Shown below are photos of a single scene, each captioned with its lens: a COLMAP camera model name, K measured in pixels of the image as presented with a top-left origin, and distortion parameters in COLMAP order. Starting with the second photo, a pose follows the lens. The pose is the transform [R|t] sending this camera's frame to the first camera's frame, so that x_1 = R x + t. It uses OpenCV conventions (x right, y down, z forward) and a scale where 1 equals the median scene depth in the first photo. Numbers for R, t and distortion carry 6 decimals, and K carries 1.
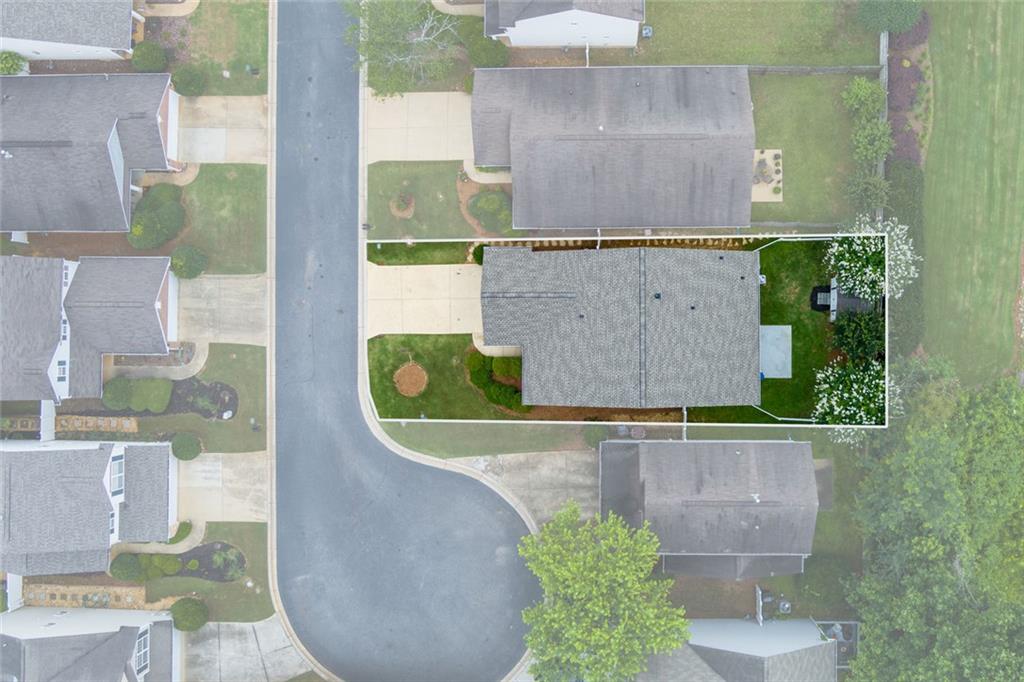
lens RADIAL K [[489.4, 0, 512.0], [0, 489.4, 341.0], [0, 0, 1]] dist [0.004381, 0.000935]
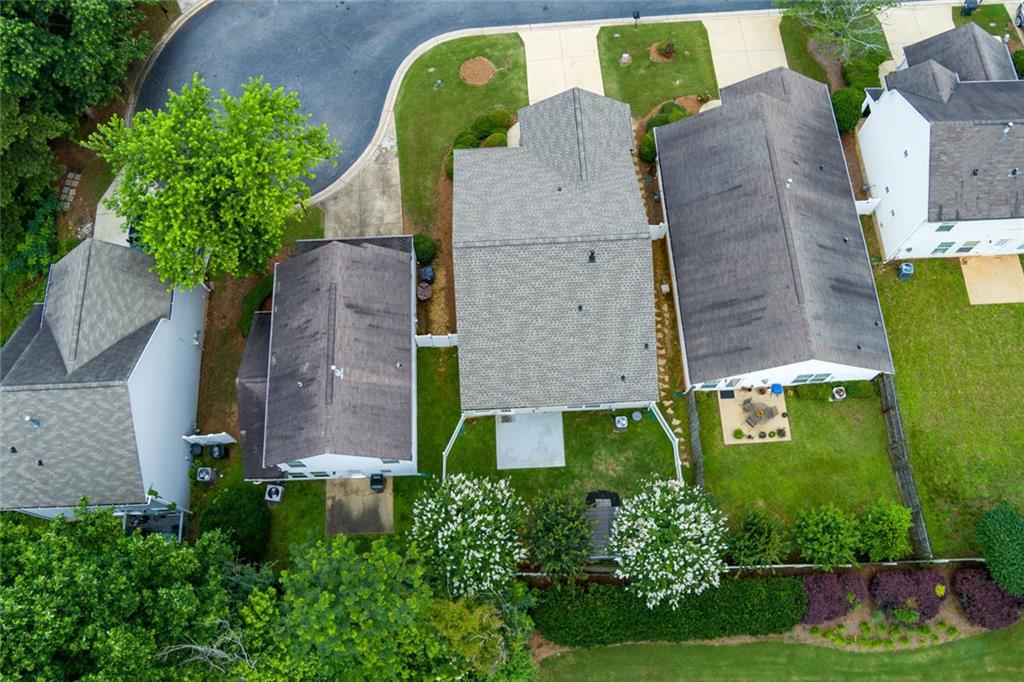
lens RADIAL K [[455.9, 0, 511.6], [0, 455.9, 343.1], [0, 0, 1]] dist [-0.002149, -0.000194]
pose [[0.048812, 0.982740, -0.178434, 0.509040], [-0.998691, 0.050754, 0.006332, 0.038648], [0.015279, 0.177891, 0.983932, 0.259224]]
